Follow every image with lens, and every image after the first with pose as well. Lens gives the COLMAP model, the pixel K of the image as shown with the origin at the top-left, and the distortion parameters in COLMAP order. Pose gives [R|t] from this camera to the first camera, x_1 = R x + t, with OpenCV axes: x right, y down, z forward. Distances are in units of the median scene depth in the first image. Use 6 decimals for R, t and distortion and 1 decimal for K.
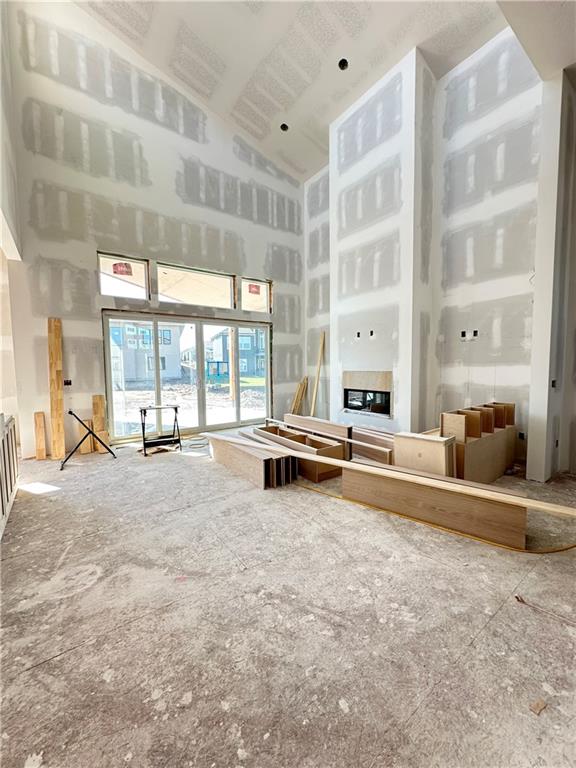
lens RADIAL K [[305.7, 0, 288.3], [0, 305.7, 384.3], [0, 0, 1]] dist [-0.002303, 0.000580]
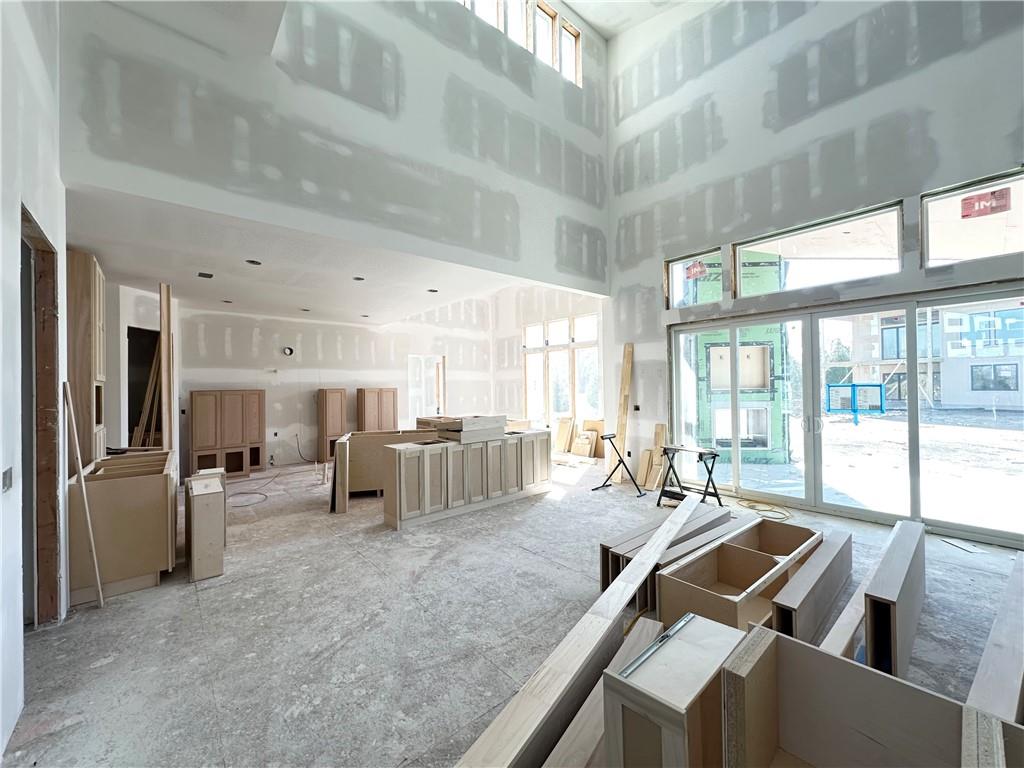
lens RADIAL K [[407.6, 0, 513.4], [0, 407.6, 382.4], [0, 0, 1]] dist [-0.002303, 0.000580]
pose [[0.073531, -0.001174, -0.997292, 0.594142], [-0.052277, 0.998620, -0.005030, -0.064981], [0.995922, 0.052505, 0.073368, 0.559616]]
